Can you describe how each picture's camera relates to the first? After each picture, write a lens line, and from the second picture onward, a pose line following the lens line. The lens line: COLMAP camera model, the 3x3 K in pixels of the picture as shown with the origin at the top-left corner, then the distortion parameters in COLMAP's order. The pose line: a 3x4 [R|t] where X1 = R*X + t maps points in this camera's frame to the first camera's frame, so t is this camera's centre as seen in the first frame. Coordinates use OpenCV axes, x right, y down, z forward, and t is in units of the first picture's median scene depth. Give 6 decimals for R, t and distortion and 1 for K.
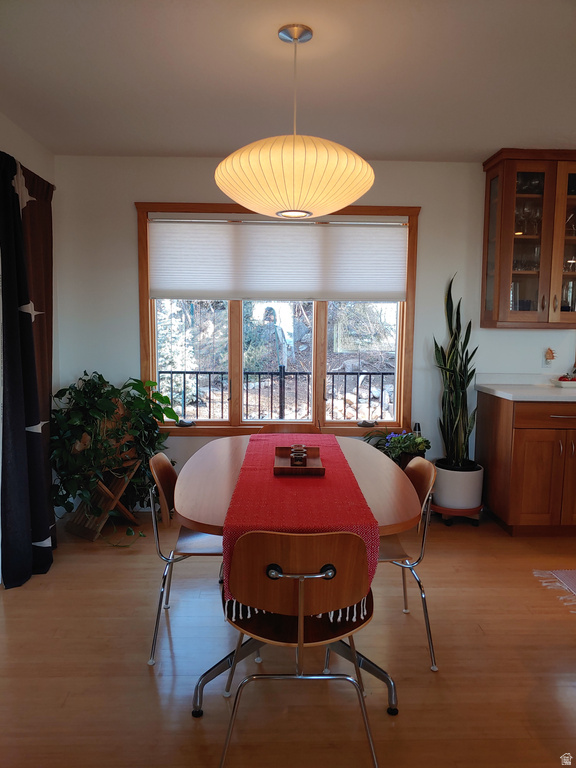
lens RADIAL K [[627.5, 0, 288.0], [0, 627.5, 384.0], [0, 0, 1]] dist [0.078378, -0.178878]
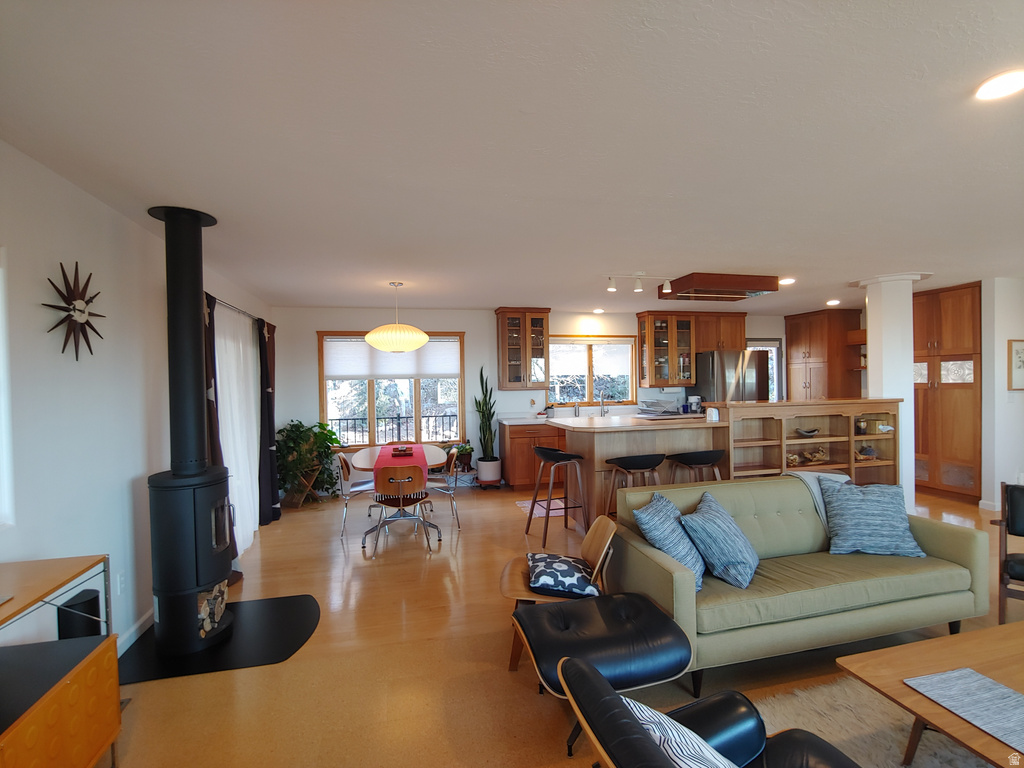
lens RADIAL K [[508.8, 0, 512.0], [0, 508.8, 384.0], [0, 0, 1]] dist [0.001783, 0.000125]
pose [[0.979318, -0.027522, 0.200445, 0.026218], [0.044482, 0.995753, -0.080603, 0.024238], [-0.197375, 0.087853, 0.976384, -0.613959]]
